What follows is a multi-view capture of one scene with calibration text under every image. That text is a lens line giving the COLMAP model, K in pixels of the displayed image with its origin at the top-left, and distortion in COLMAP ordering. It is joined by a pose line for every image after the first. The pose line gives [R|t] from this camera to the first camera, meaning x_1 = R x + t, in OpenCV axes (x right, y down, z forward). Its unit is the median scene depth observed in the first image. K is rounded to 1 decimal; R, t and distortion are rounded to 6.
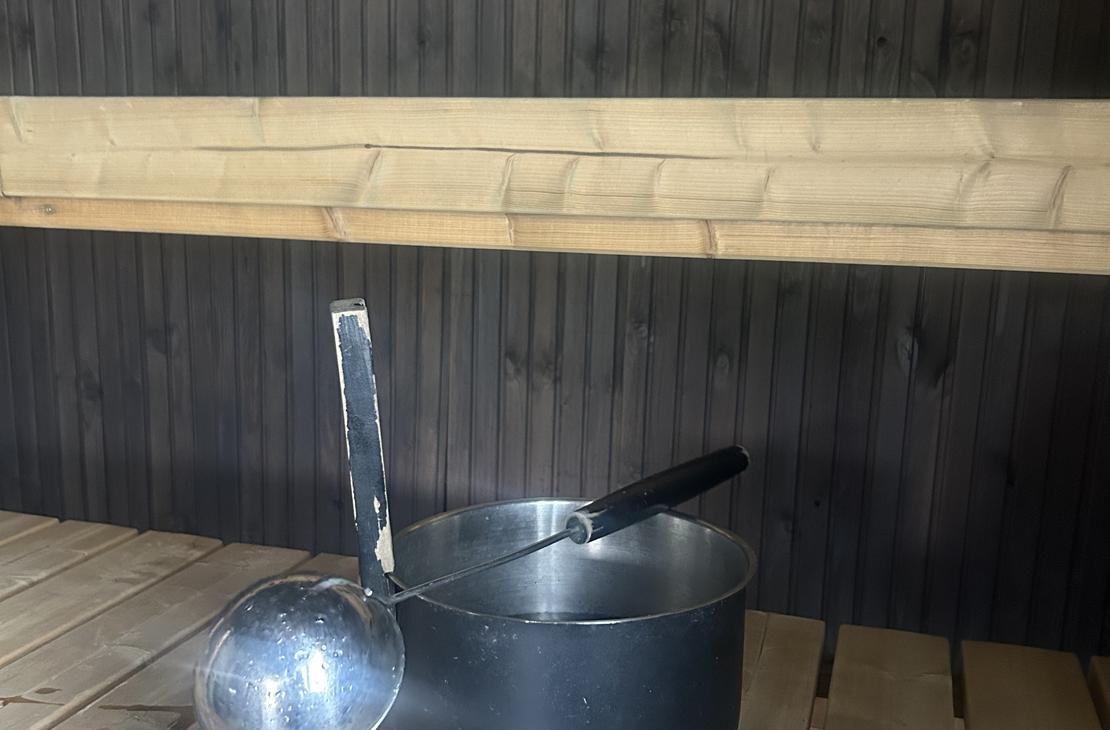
lens RADIAL K [[1148.9, 0, 553.1], [0, 1148.9, 394.8], [0, 0, 1]] dist [0.190036, -0.687272]
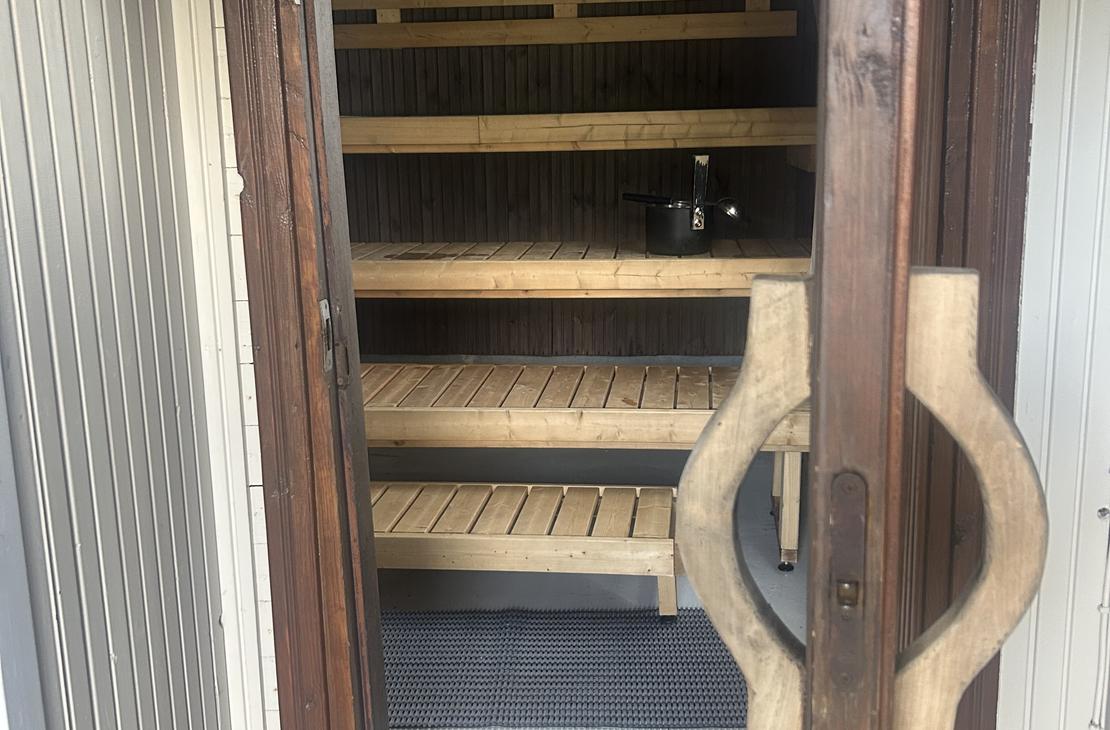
lens RADIAL K [[1148.9, 0, 553.1], [0, 1148.9, 394.8], [0, 0, 1]] dist [0.190036, -0.687272]
pose [[0.977798, -0.089691, 0.189386, -1.102414], [0.082224, 0.995508, 0.046942, 0.505212], [-0.192745, -0.030327, 0.980780, -2.877017]]
